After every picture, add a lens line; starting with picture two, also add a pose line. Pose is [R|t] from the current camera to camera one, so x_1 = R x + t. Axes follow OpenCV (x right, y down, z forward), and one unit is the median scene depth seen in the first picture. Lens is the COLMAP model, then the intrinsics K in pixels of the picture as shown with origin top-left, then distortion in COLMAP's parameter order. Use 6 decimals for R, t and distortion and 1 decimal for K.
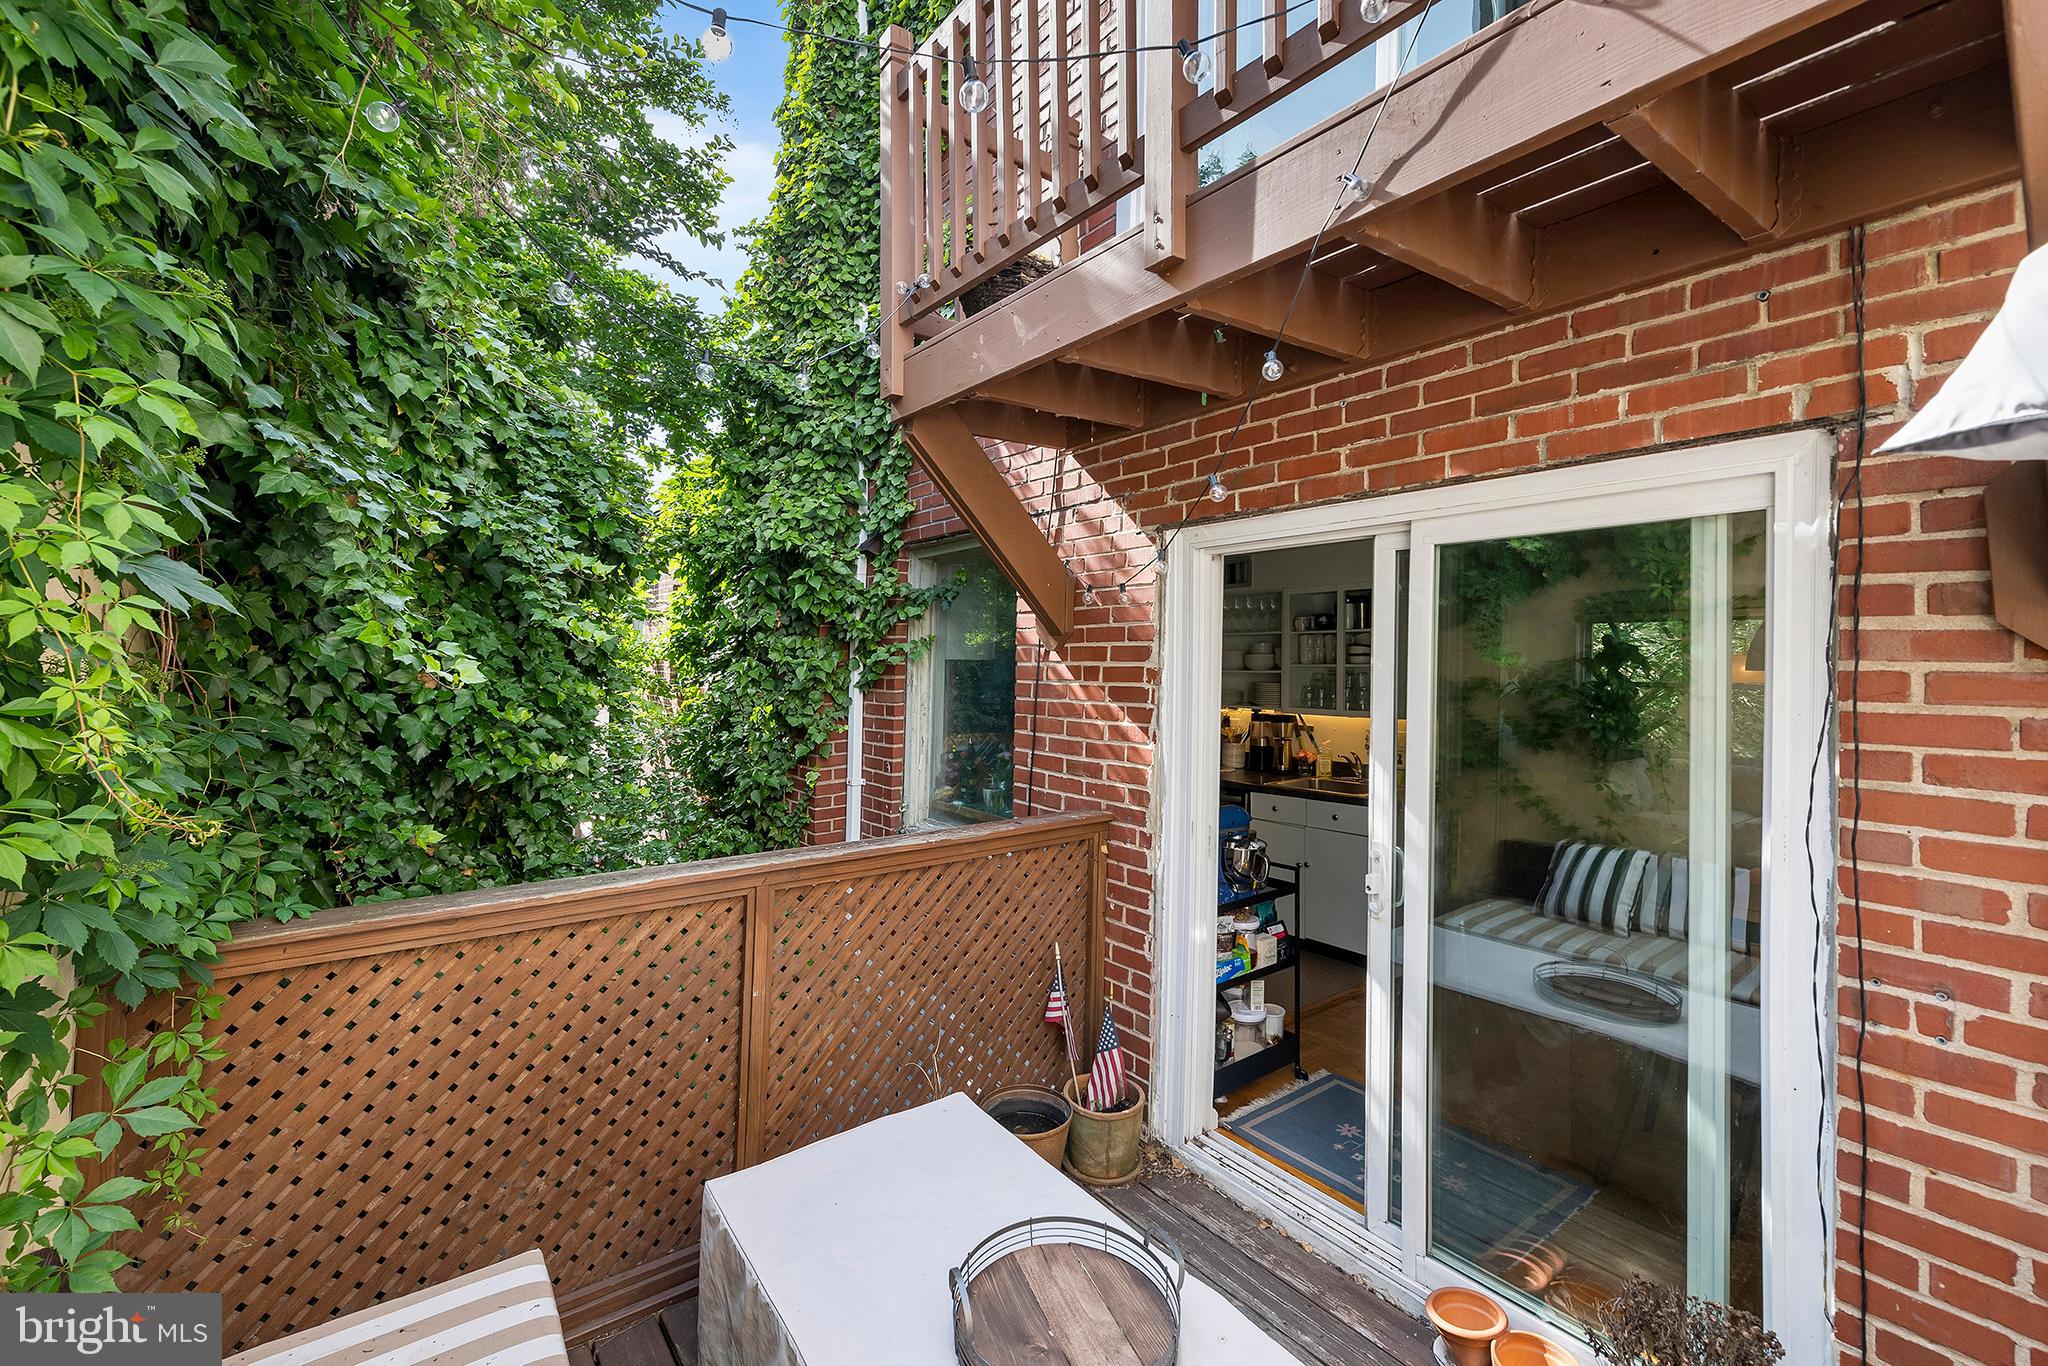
lens RADIAL K [[832.3, 0, 1024.0], [0, 832.3, 683.0], [0, 0, 1]] dist [0.011621, -0.000427]
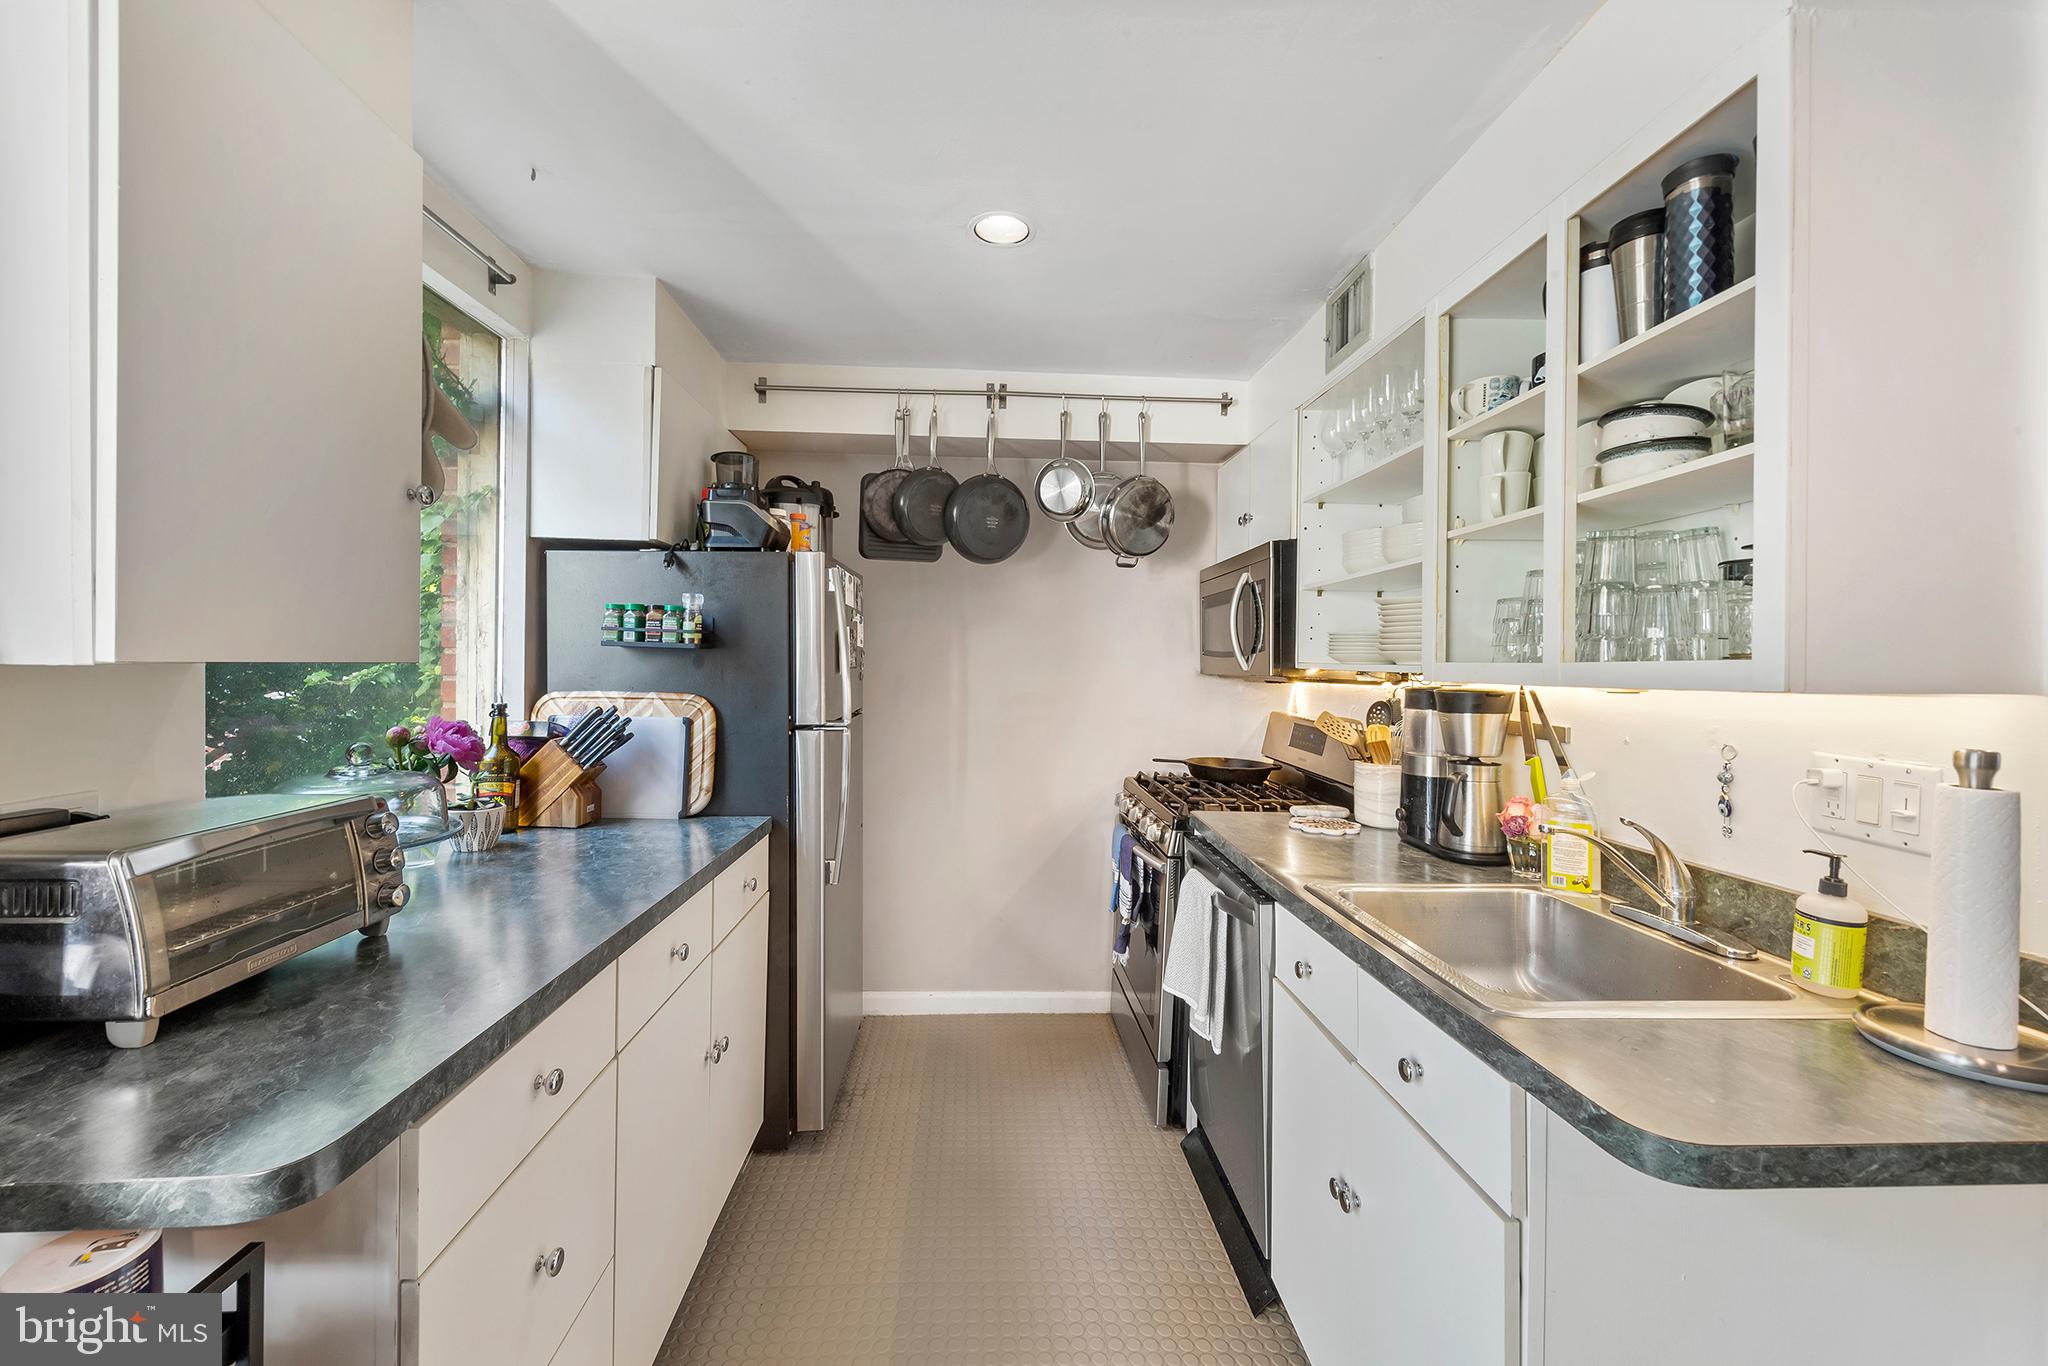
lens RADIAL K [[818.6, 0, 1024.2], [0, 818.6, 668.0], [0, 0, 1]] dist [0.010031, -0.000121]
pose [[0.832503, 0.015180, -0.553812, 0.362695], [-0.029778, 0.999406, -0.017368, 0.042235], [0.553220, 0.030950, 0.832460, 0.638650]]
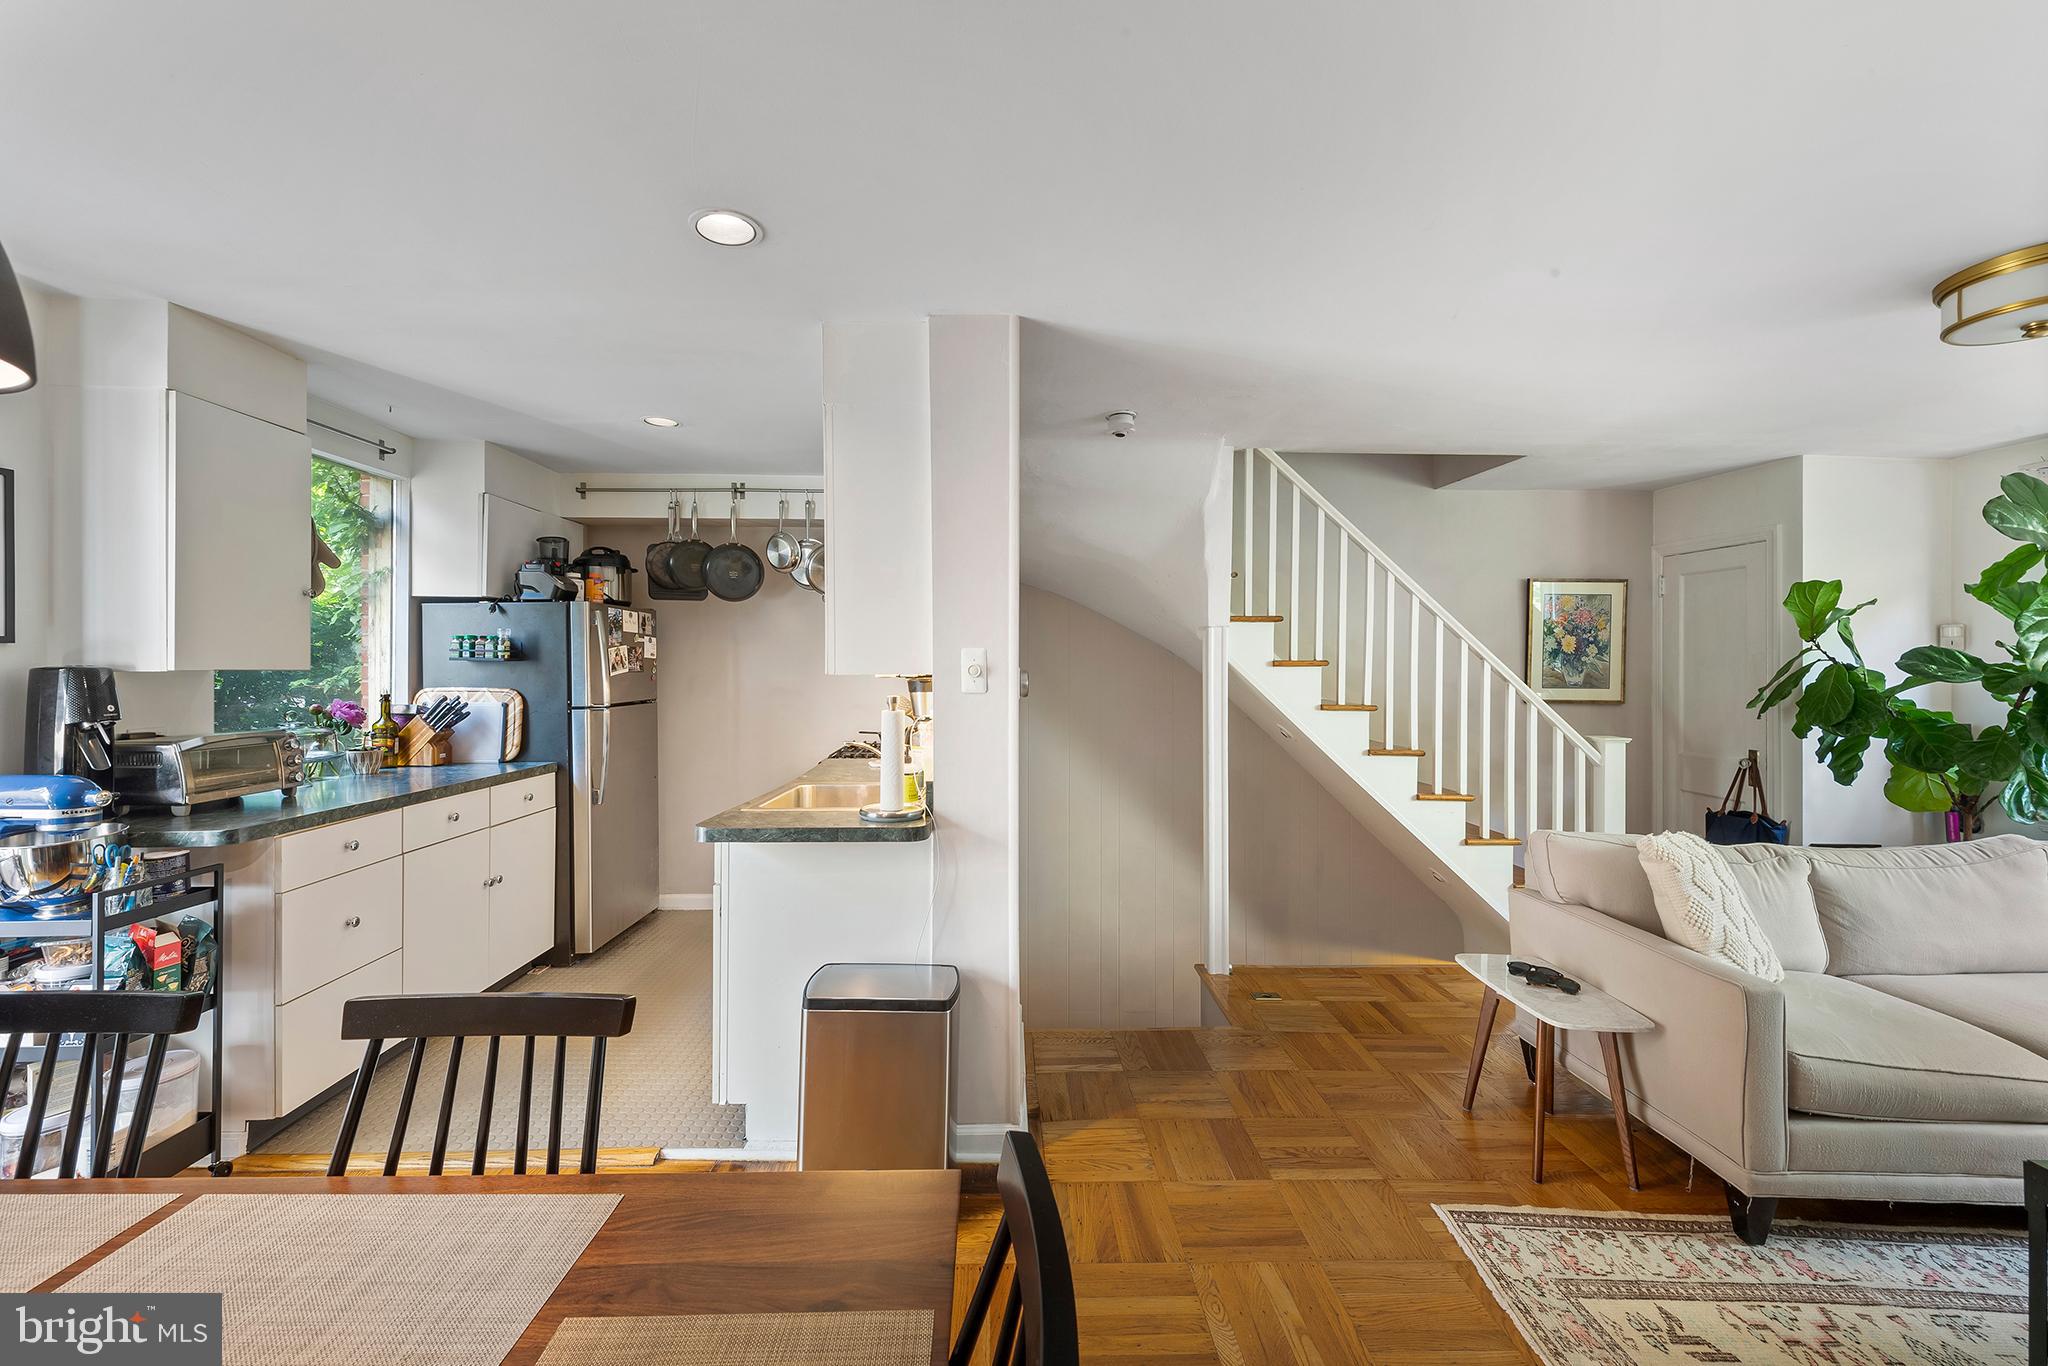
lens RADIAL K [[806.7, 0, 1017.4], [0, 806.7, 662.5], [0, 0, 1]] dist [0.003190, 0.000188]
pose [[0.817968, -0.003312, -0.575255, 0.747397], [-0.017287, 0.999390, -0.030334, 0.044802], [0.575004, 0.034757, 0.817412, 0.579473]]
